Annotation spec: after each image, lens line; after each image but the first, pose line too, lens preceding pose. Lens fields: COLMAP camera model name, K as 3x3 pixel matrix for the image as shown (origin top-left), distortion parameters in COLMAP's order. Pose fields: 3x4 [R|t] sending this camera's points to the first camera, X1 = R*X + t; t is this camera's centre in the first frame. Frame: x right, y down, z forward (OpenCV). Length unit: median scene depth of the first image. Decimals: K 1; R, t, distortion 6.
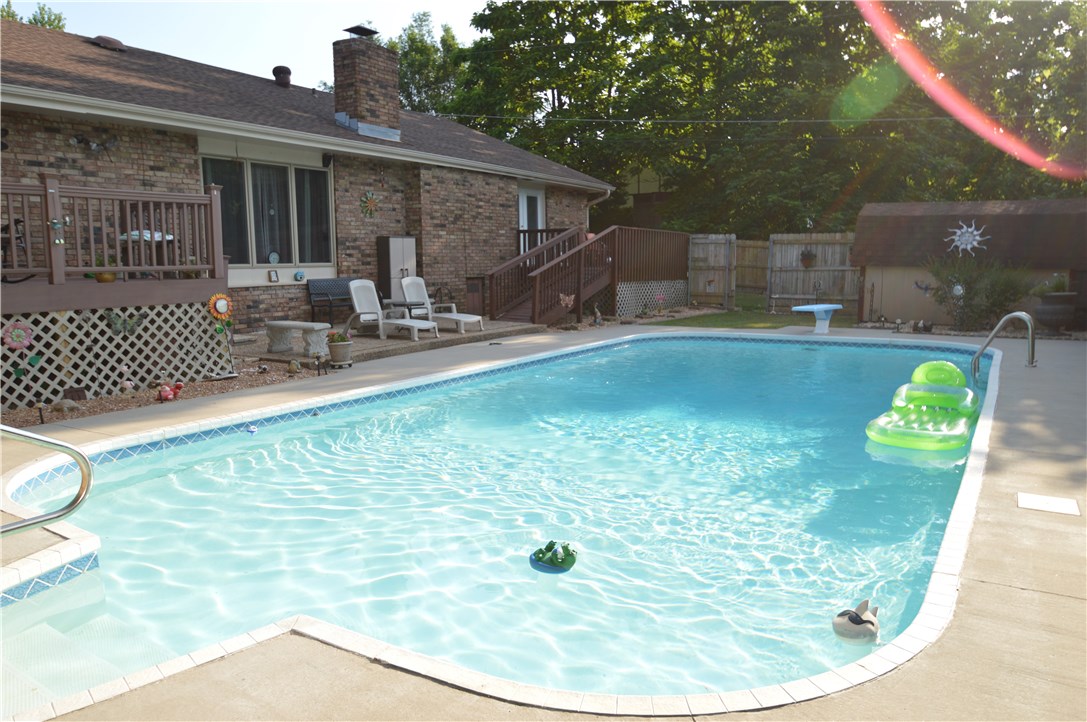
lens RADIAL K [[764.2, 0, 544.0], [0, 764.2, 360.7], [0, 0, 1]] dist [-0.037589, 0.005923]
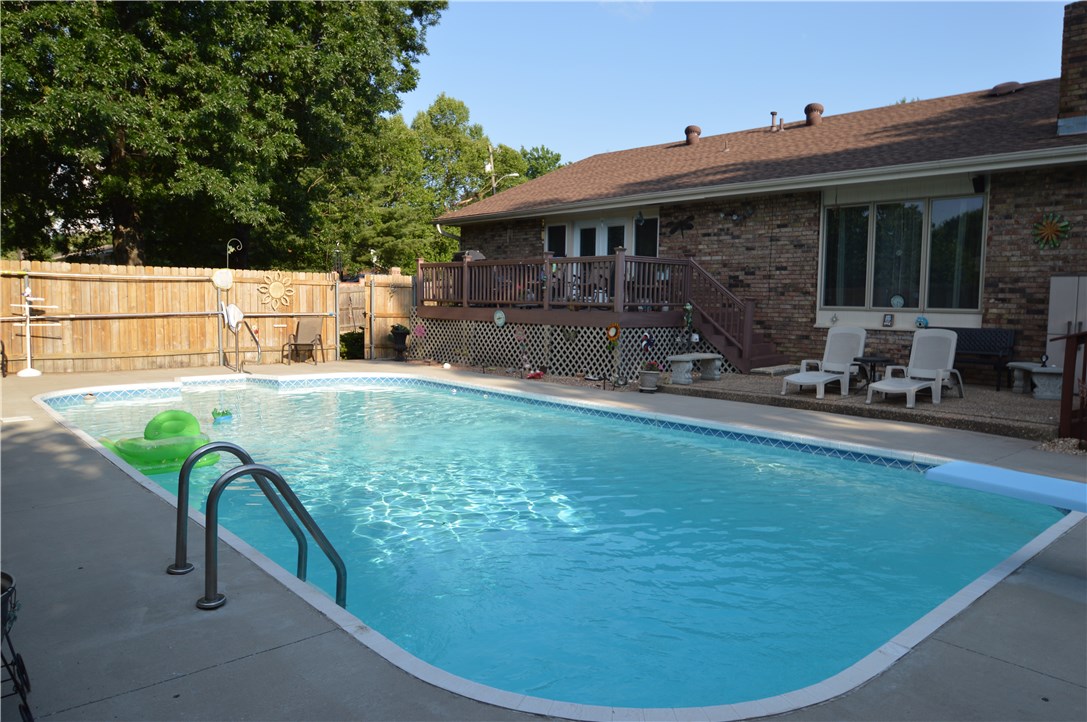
lens RADIAL K [[764.2, 0, 548.7], [0, 764.2, 360.7], [0, 0, 1]] dist [-0.037589, 0.005923]
pose [[-0.269935, 0.084517, -0.959162, 0.740781], [-0.137791, 0.982497, 0.125352, -0.135165], [0.952968, 0.166000, -0.253565, 0.935393]]
